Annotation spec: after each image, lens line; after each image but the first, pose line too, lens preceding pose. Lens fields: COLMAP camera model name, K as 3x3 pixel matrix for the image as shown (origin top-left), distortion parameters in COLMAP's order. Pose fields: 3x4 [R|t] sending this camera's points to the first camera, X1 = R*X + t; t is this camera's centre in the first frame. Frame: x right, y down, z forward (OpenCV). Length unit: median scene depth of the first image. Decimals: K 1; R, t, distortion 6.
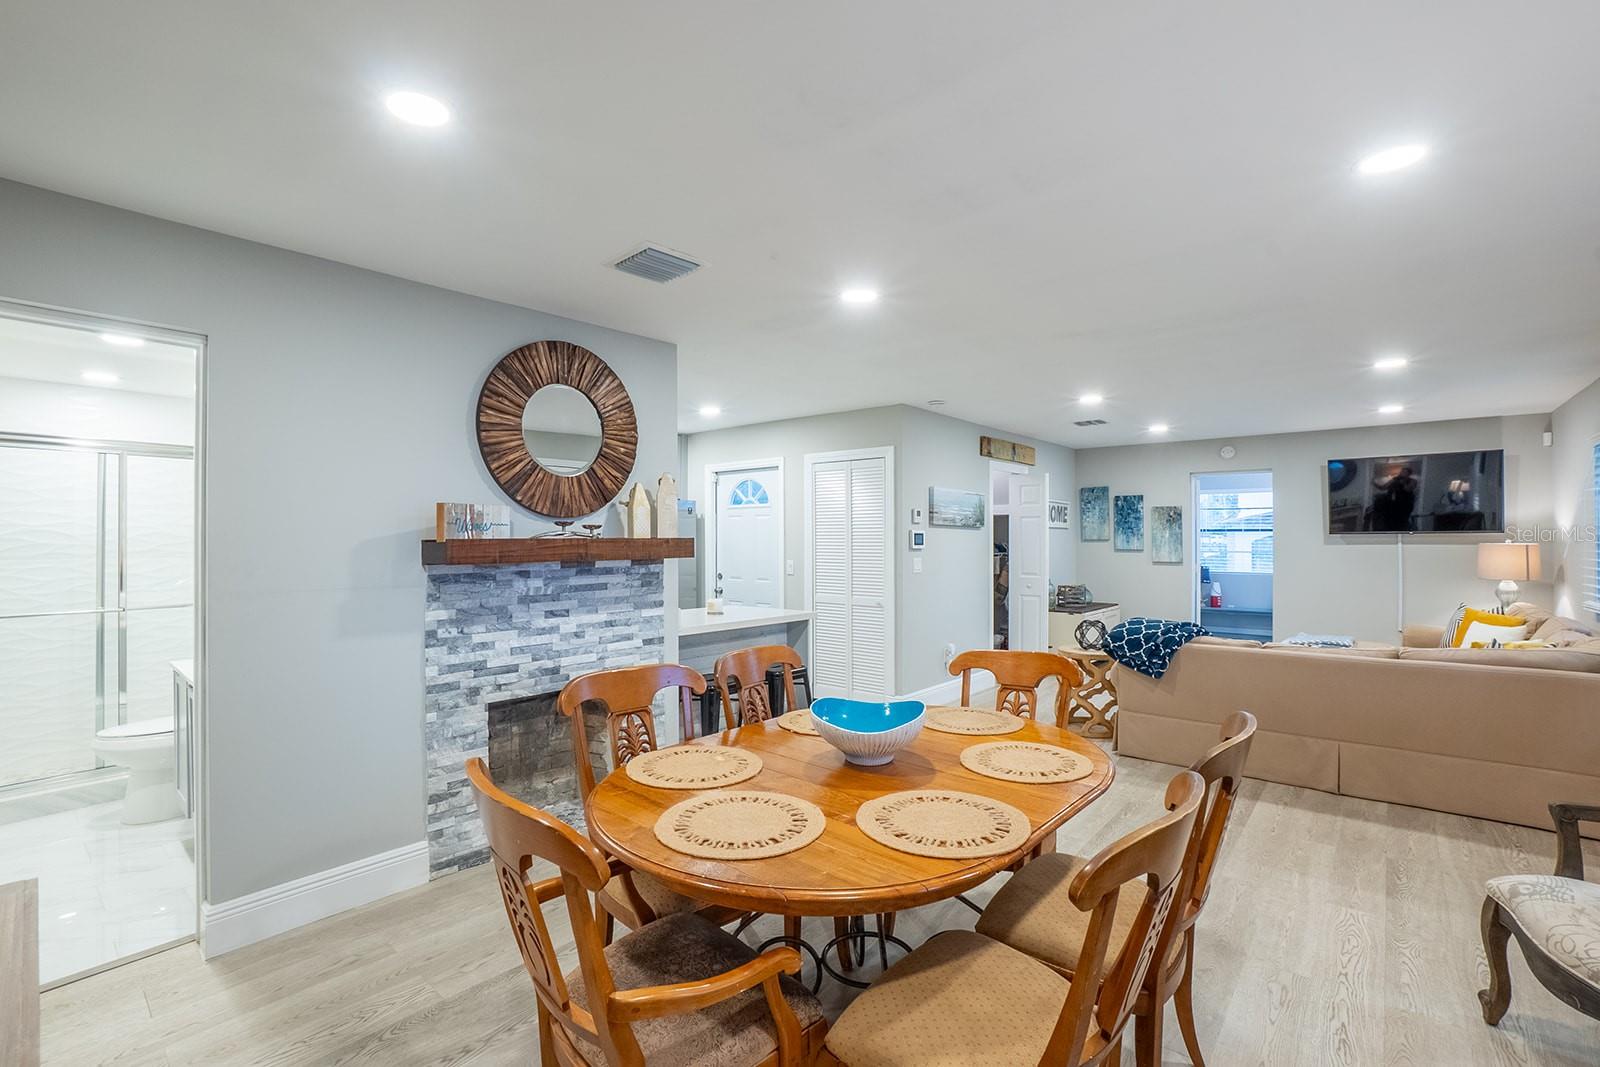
lens RADIAL K [[712.4, 0, 795.9], [0, 712.4, 530.2], [0, 0, 1]] dist [-0.064284, 0.023412]
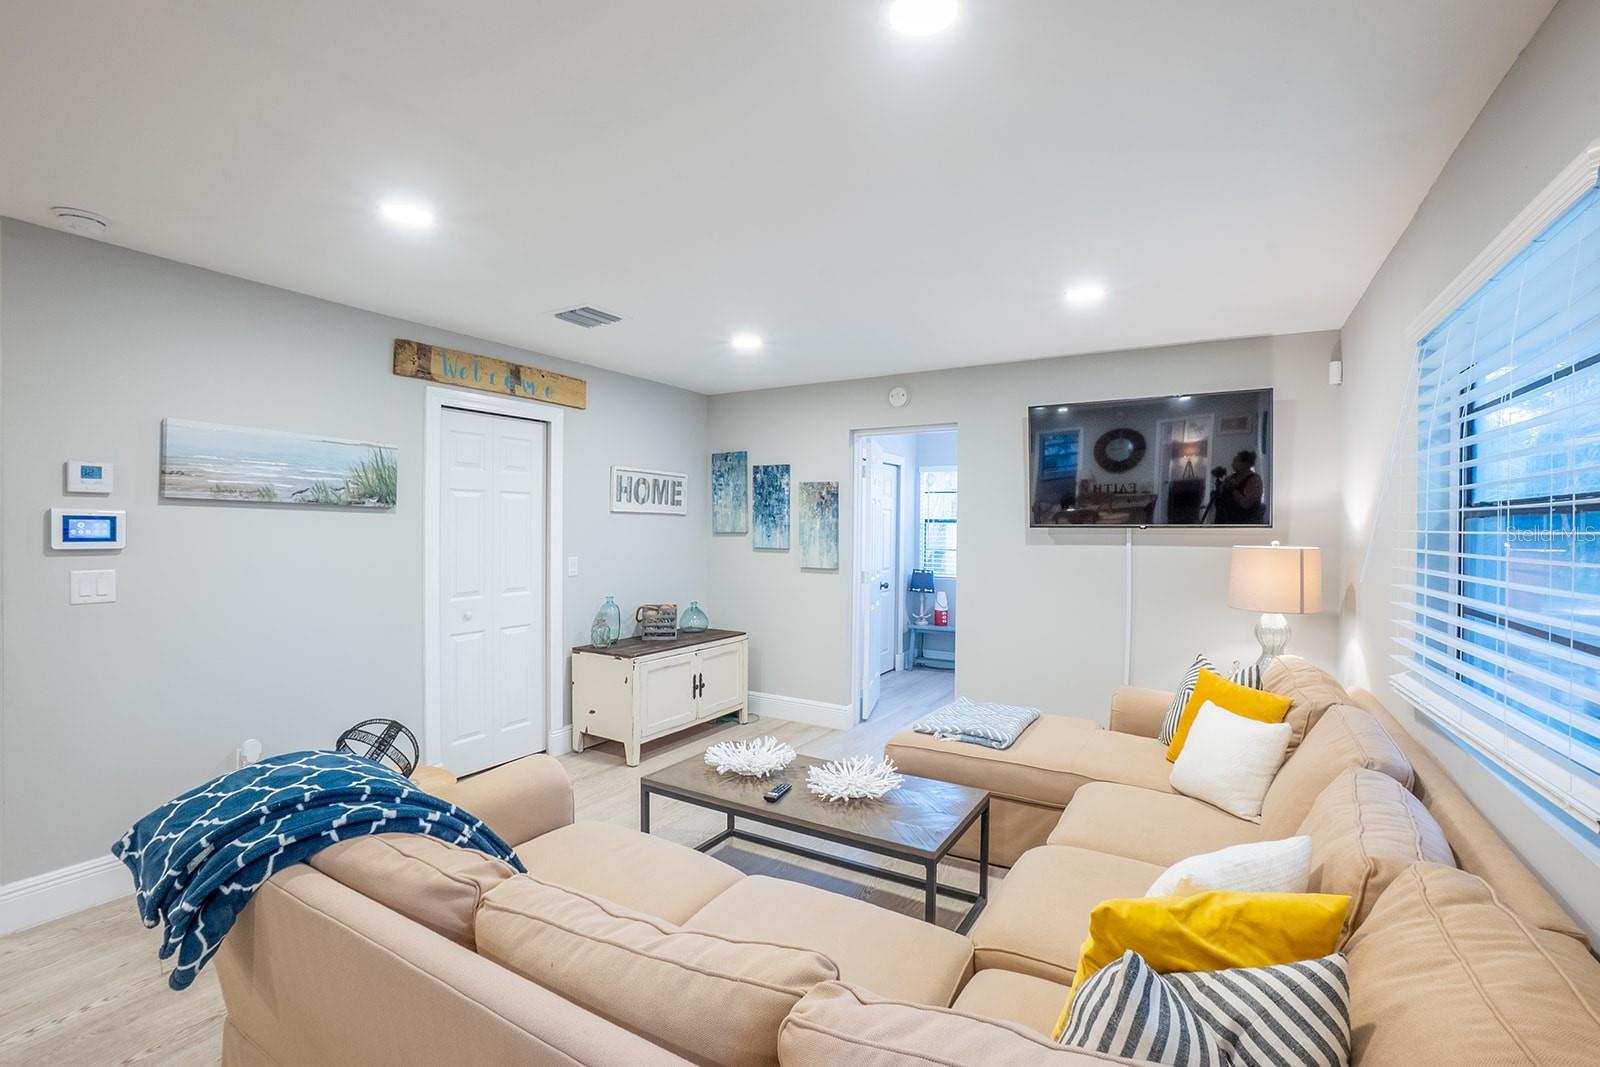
lens RADIAL K [[712.4, 0, 795.9], [0, 712.4, 530.2], [0, 0, 1]] dist [-0.064284, 0.023412]
pose [[0.984719, 0.008940, 0.173922, 0.477779], [-0.011474, 0.999842, 0.013567, 0.002103], [-0.173774, -0.015355, 0.984666, 0.433987]]
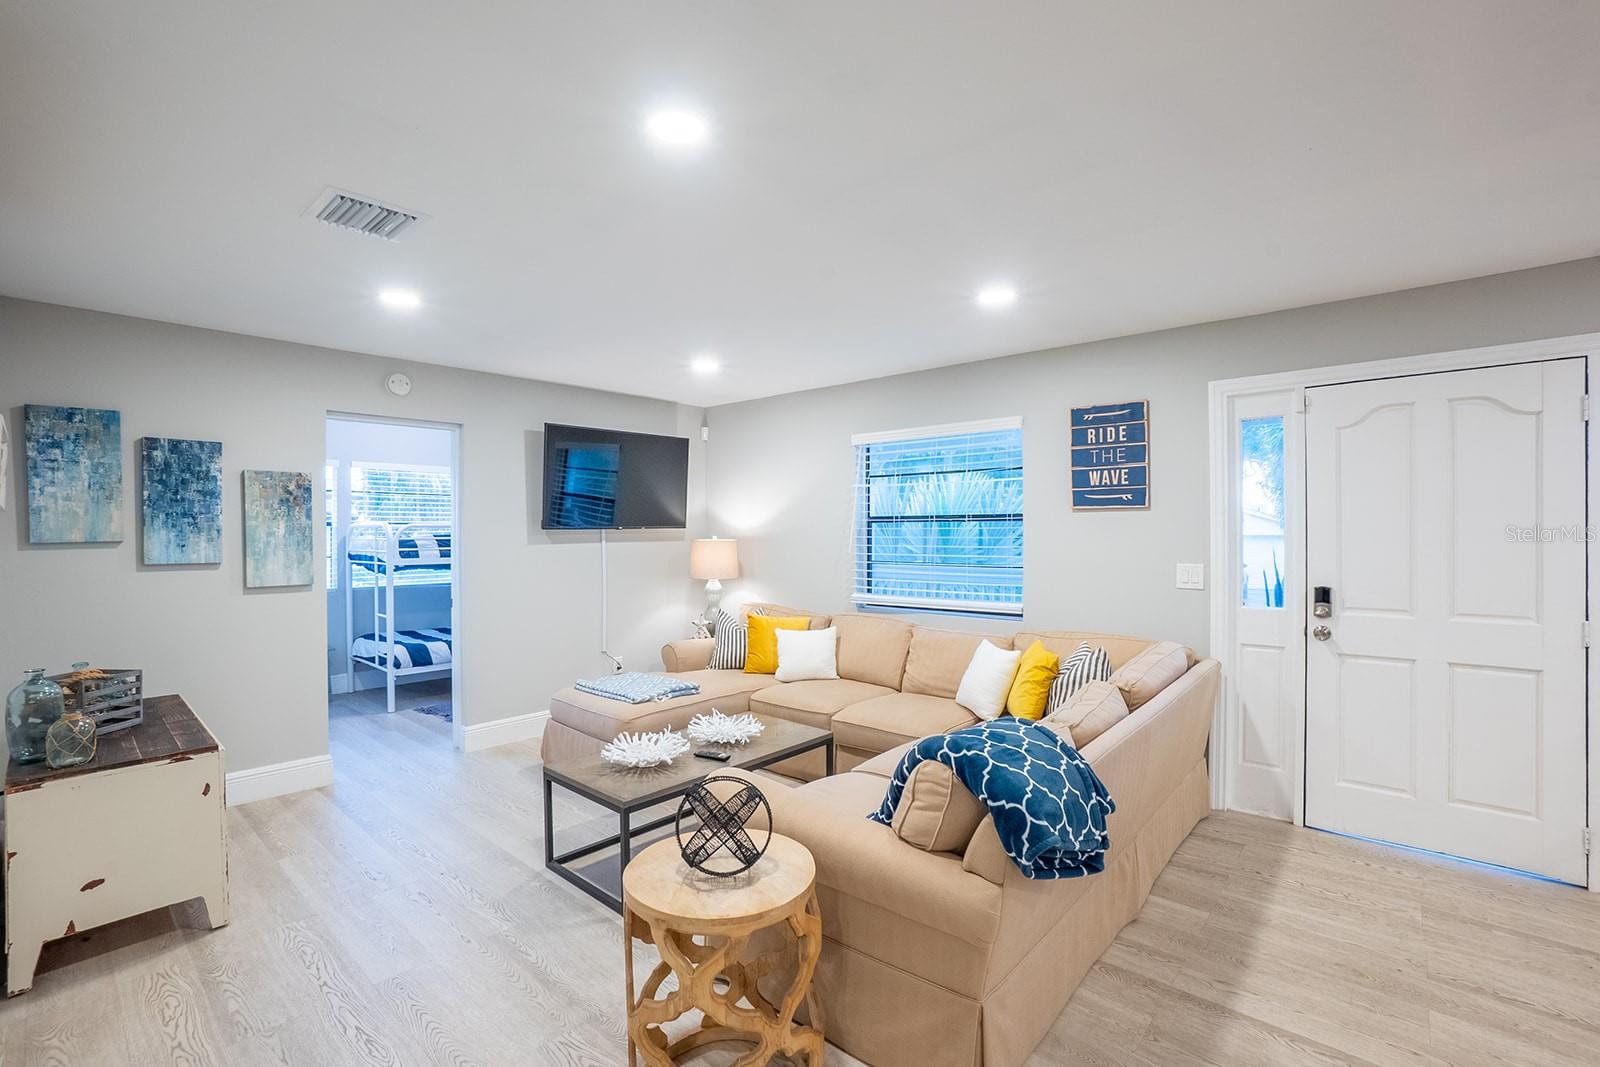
lens RADIAL K [[712.4, 0, 795.9], [0, 712.4, 530.2], [0, 0, 1]] dist [-0.064284, 0.023412]
pose [[0.012696, 0.002346, 0.999917, 0.067007], [-0.004689, 0.999986, -0.002286, 0.007308], [-0.999908, -0.004660, 0.012707, 0.768593]]
